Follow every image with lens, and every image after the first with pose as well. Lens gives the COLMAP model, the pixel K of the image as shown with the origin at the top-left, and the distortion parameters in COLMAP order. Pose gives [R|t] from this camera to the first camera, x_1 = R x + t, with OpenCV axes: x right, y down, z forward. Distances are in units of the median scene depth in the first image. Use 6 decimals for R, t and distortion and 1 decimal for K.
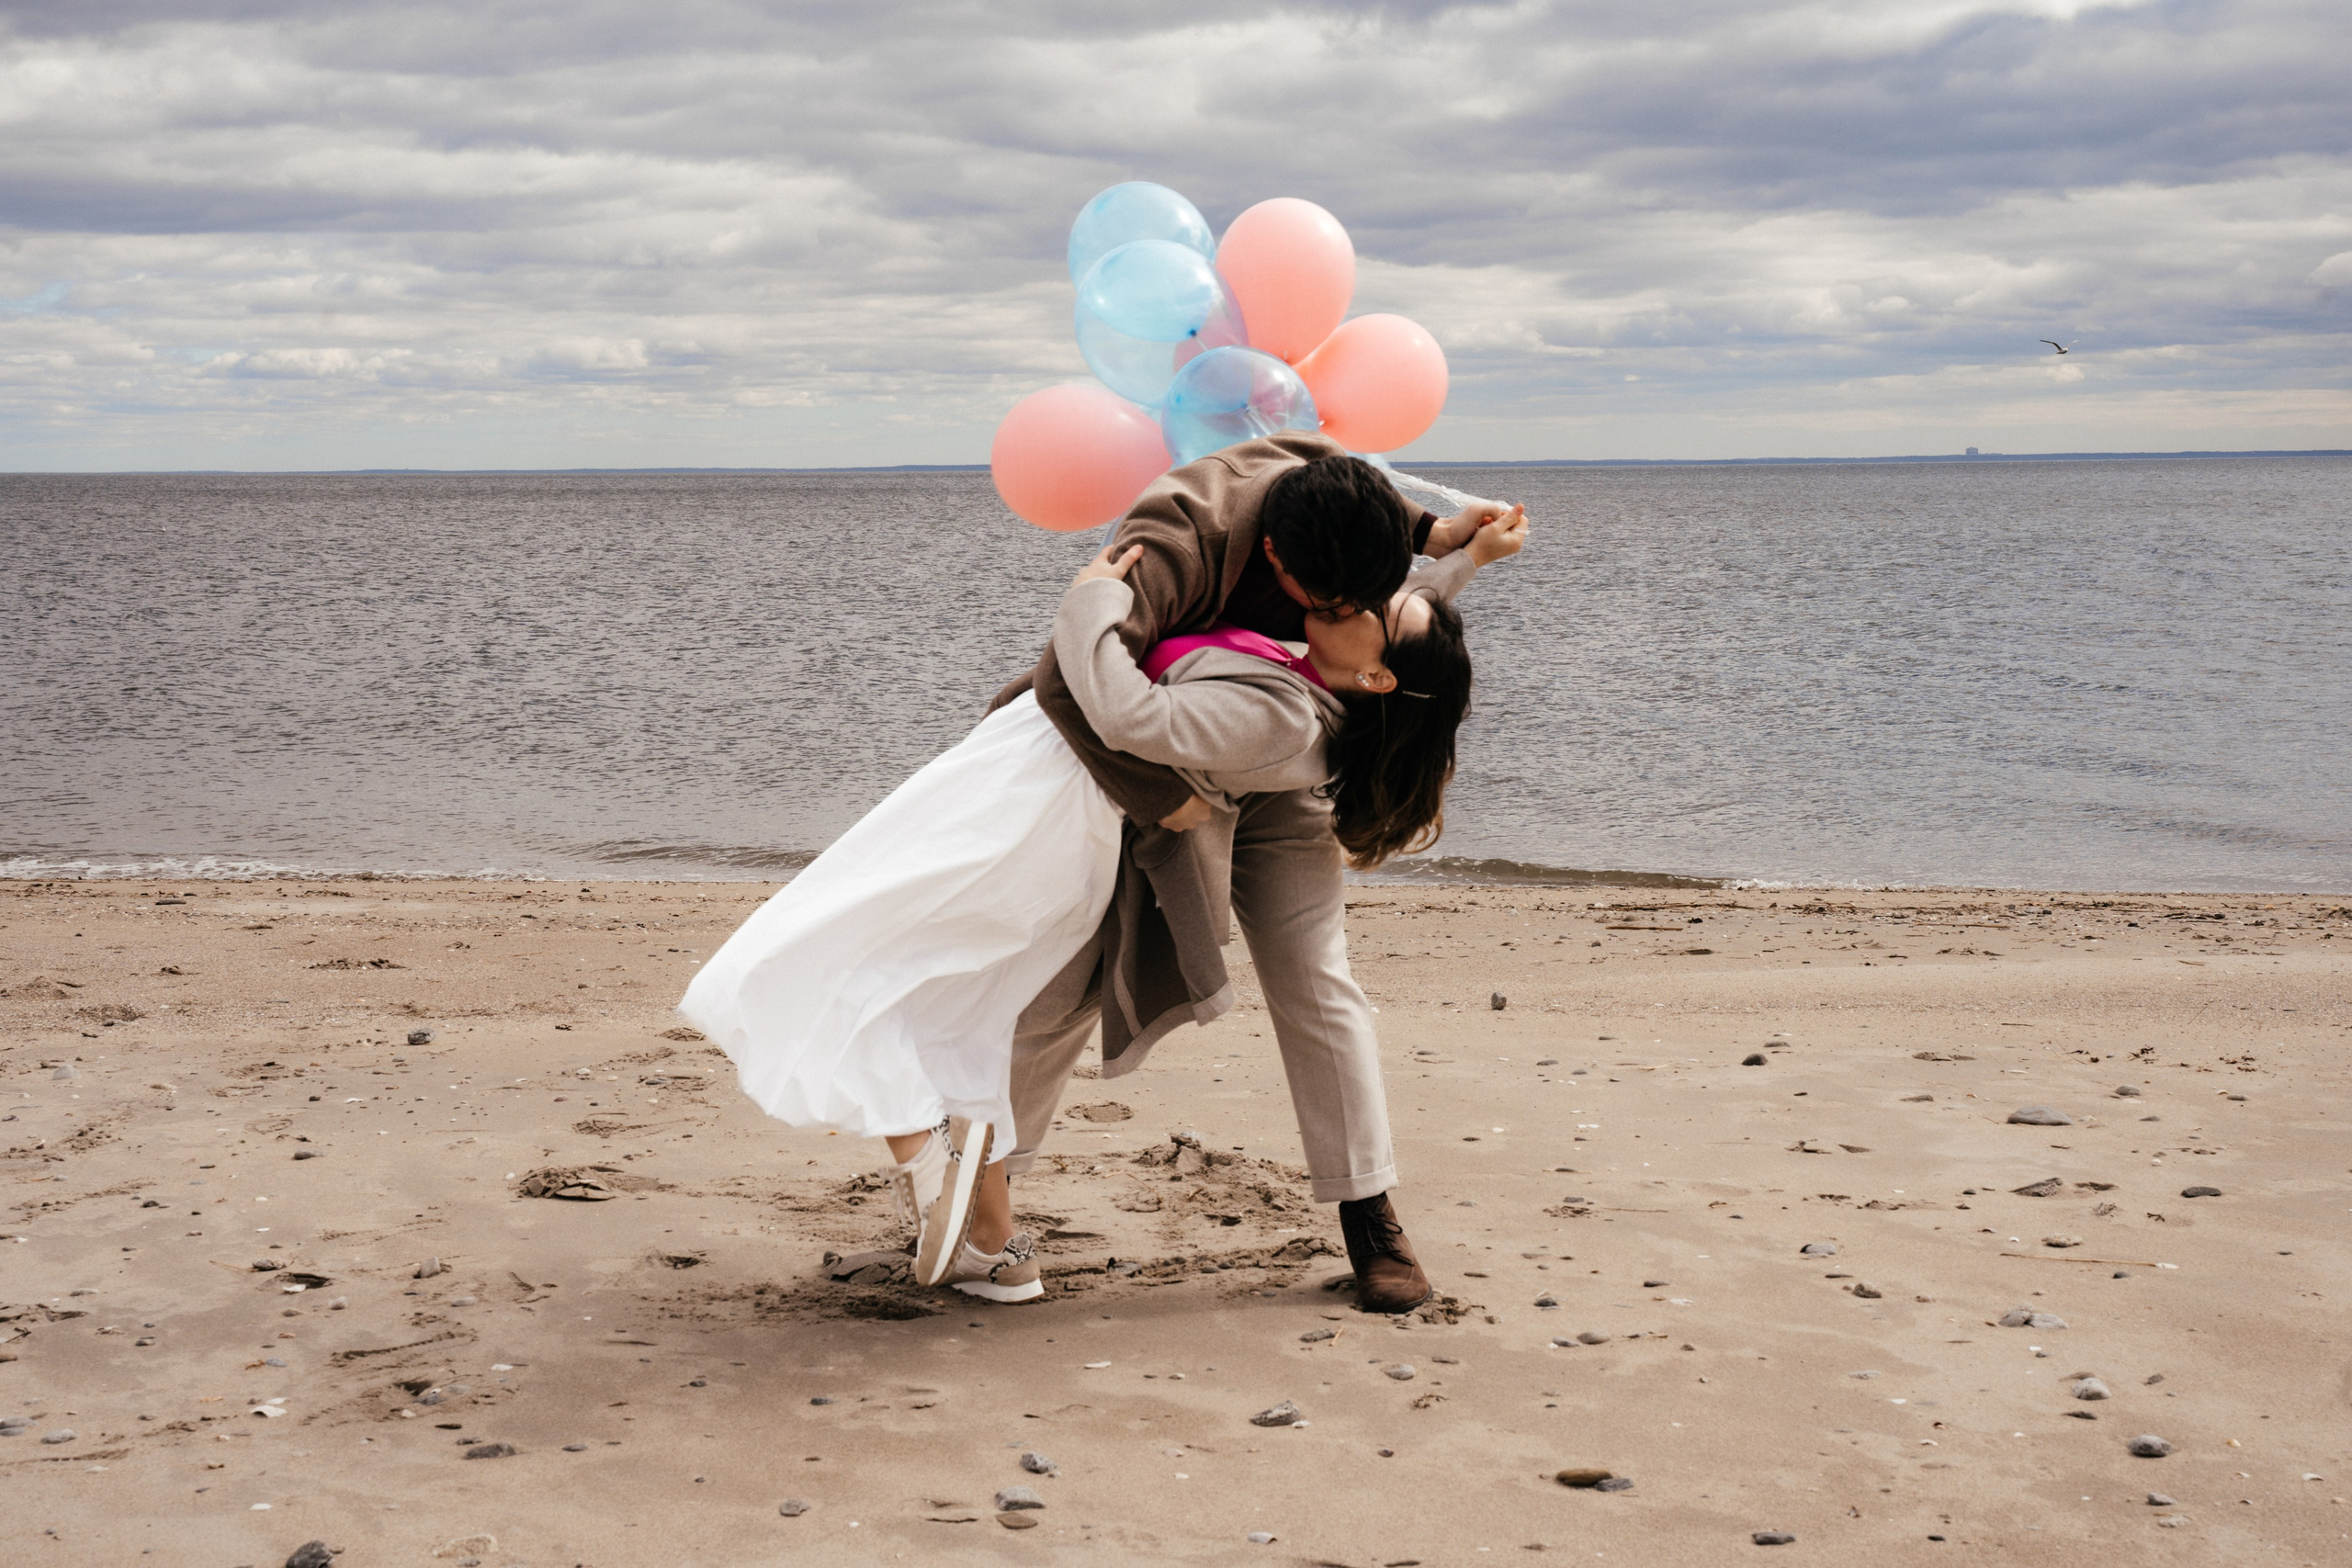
lens RADIAL K [[3981.7, 0, 1225.8], [0, 3981.7, 867.1], [0, 0, 1]] dist [0.156246, 0.297601]
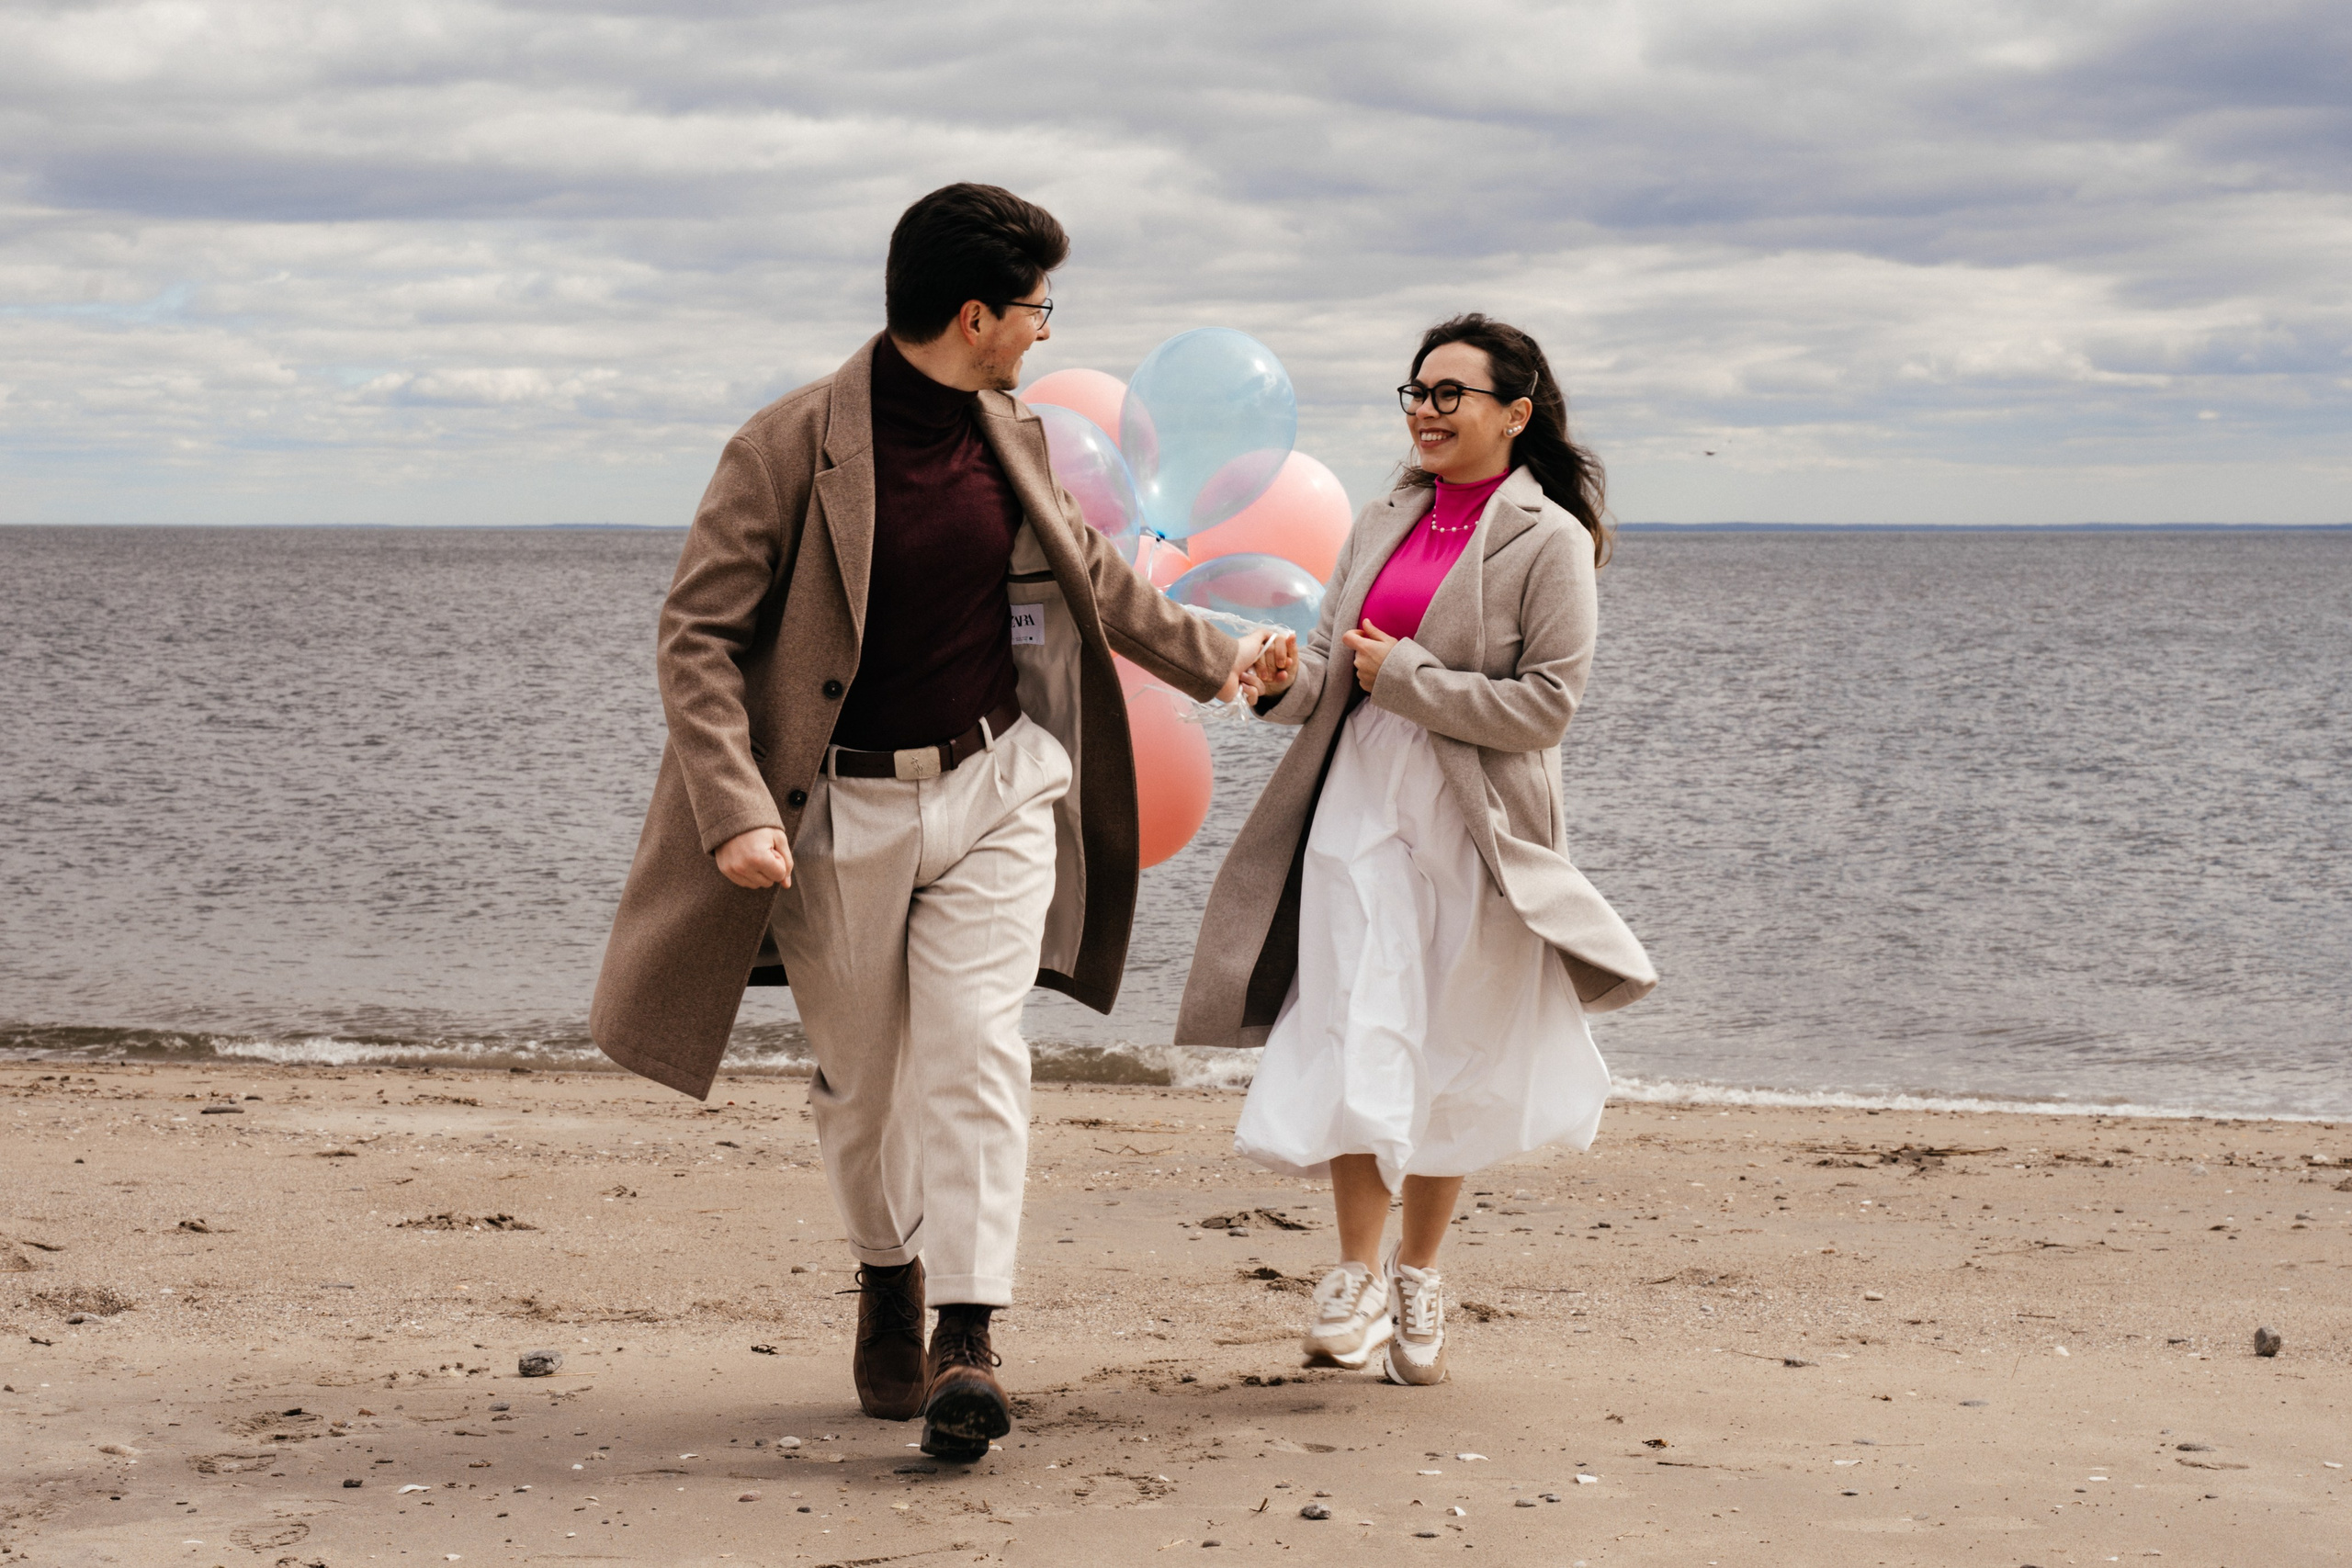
lens RADIAL K [[4076.4, 0, 1172.0], [0, 4076.4, 924.6], [0, 0, 1]] dist [0.107290, 0.183168]
pose [[0.996812, 0.017816, -0.077770, -0.051979], [-0.019106, 0.999691, -0.015876, -0.017507], [0.077463, 0.017311, 0.996845, 0.357753]]
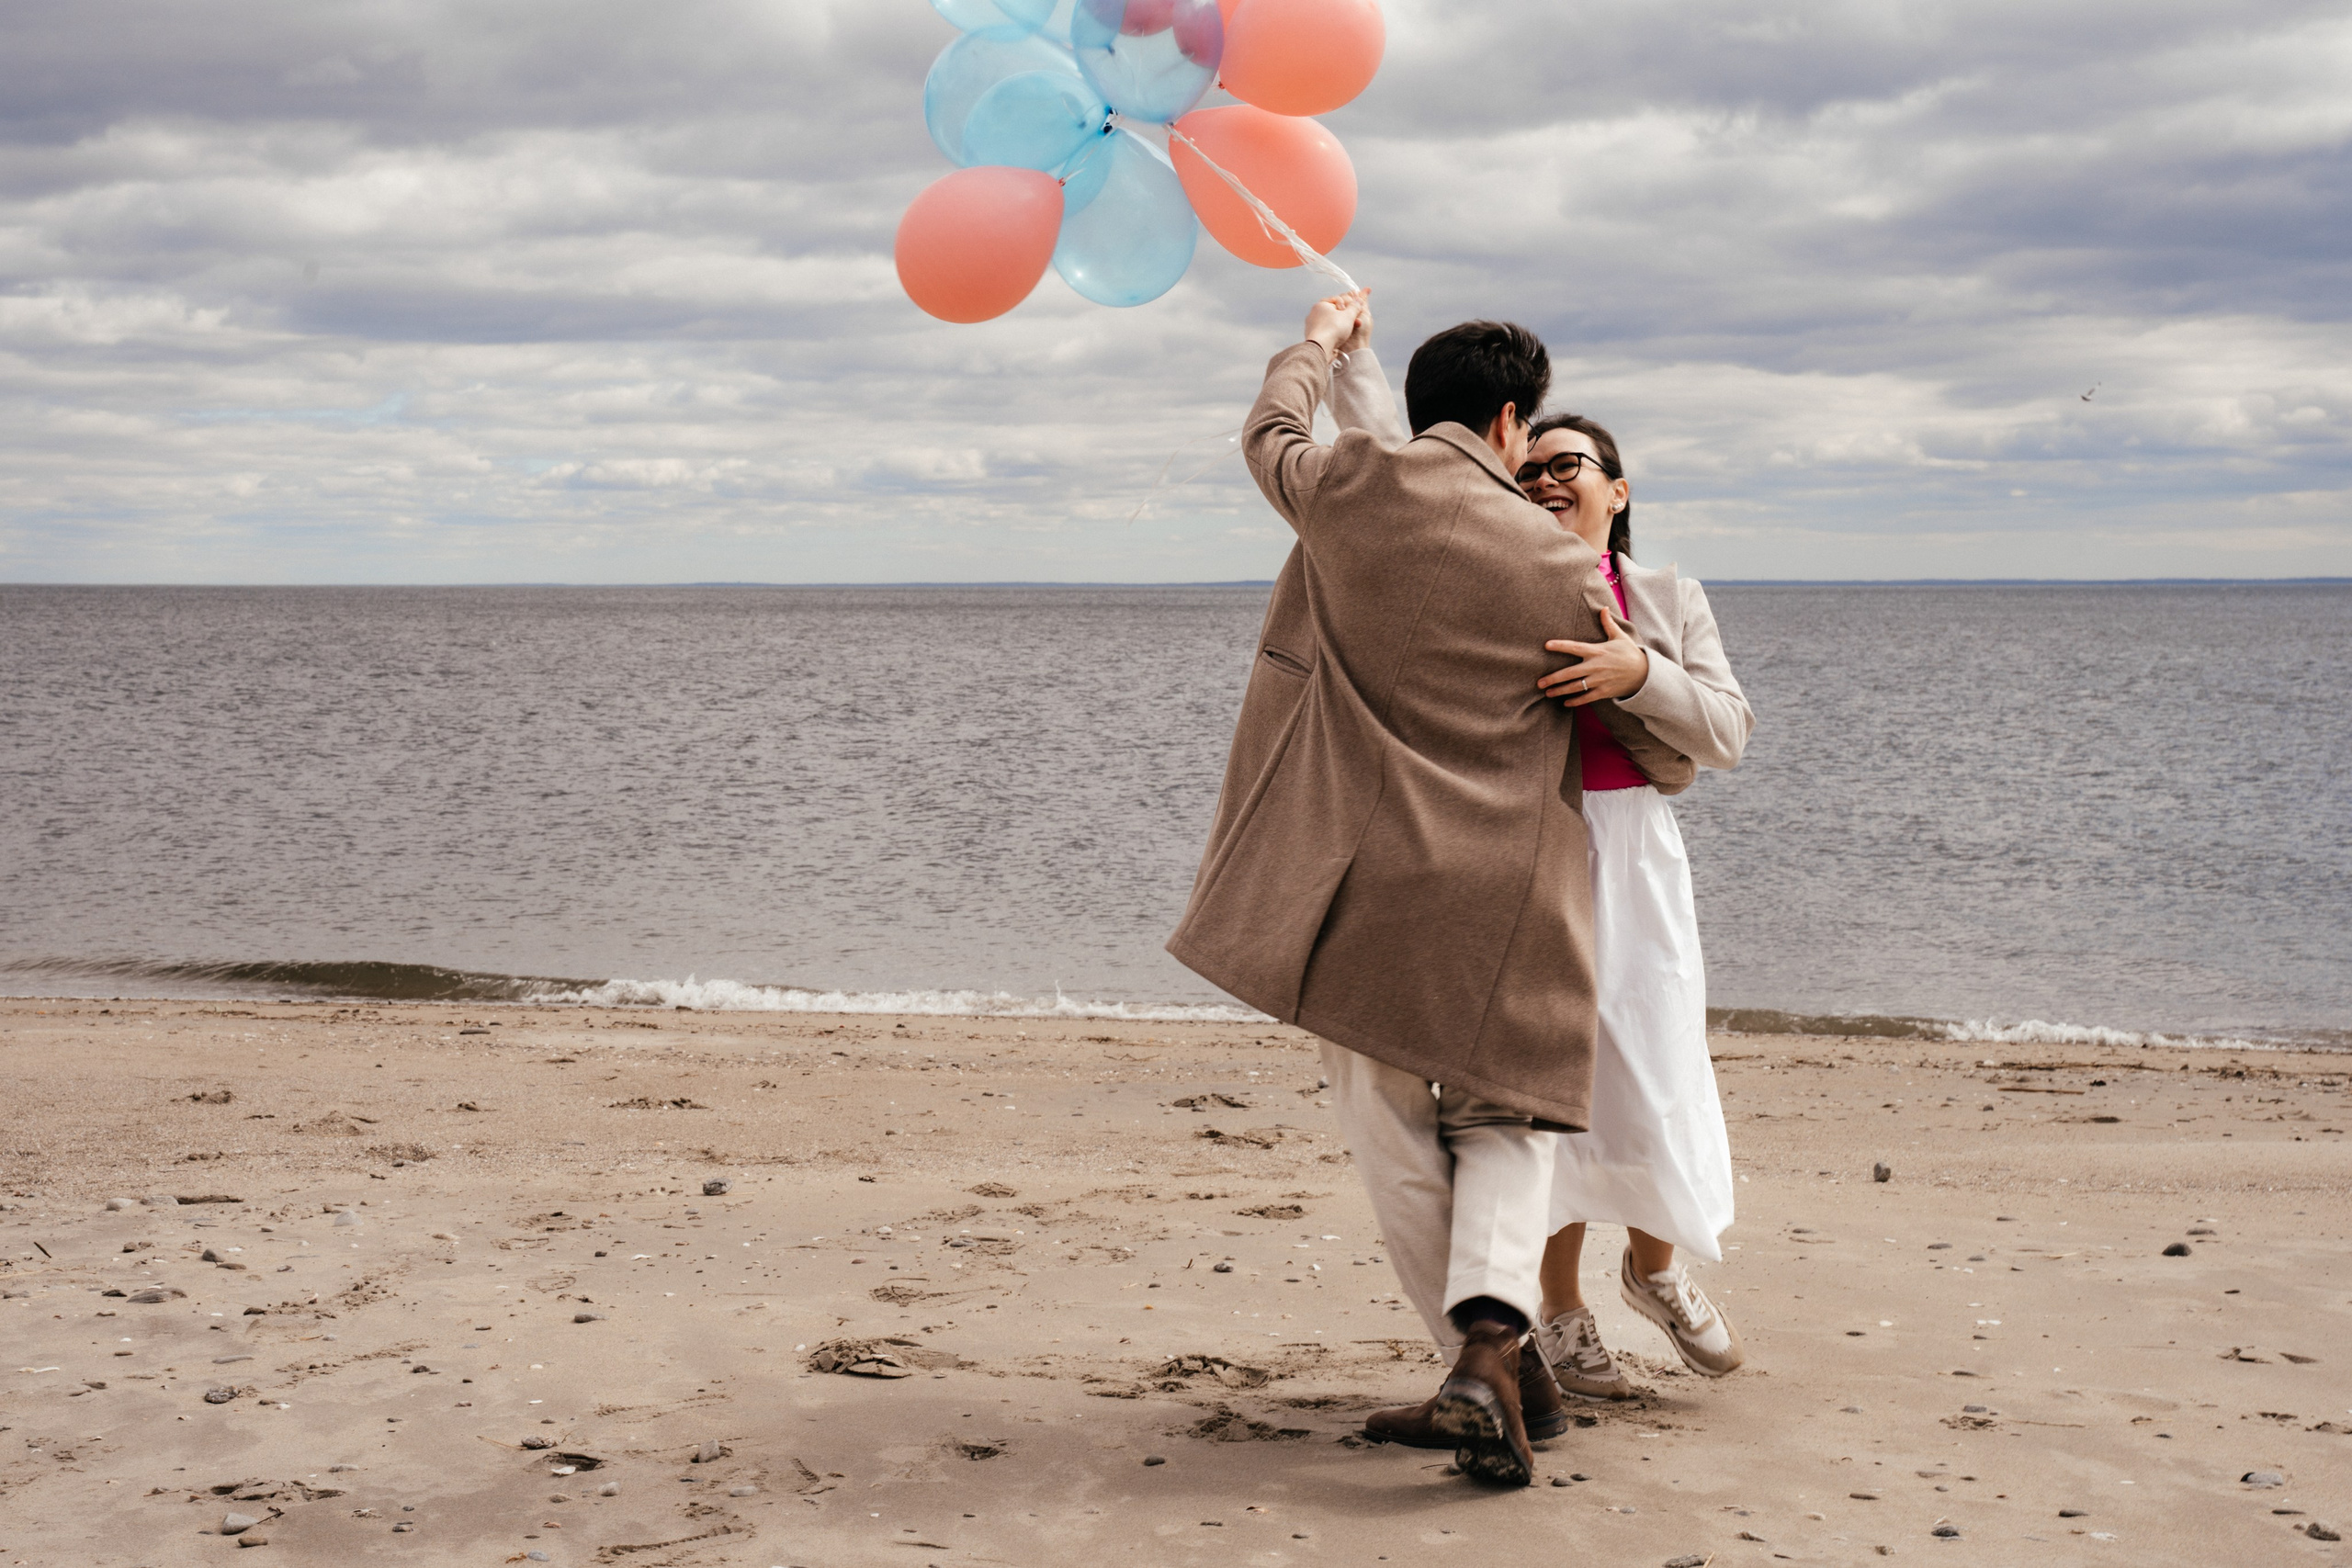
lens RADIAL K [[3981.7, 0, 1225.8], [0, 3981.7, 867.1], [0, 0, 1]] dist [0.156246, 0.297601]
pose [[0.996174, 0.014379, -0.086206, -0.002927], [-0.016842, 0.999468, -0.027920, -0.007975], [0.085759, 0.029265, 0.995886, 0.076512]]
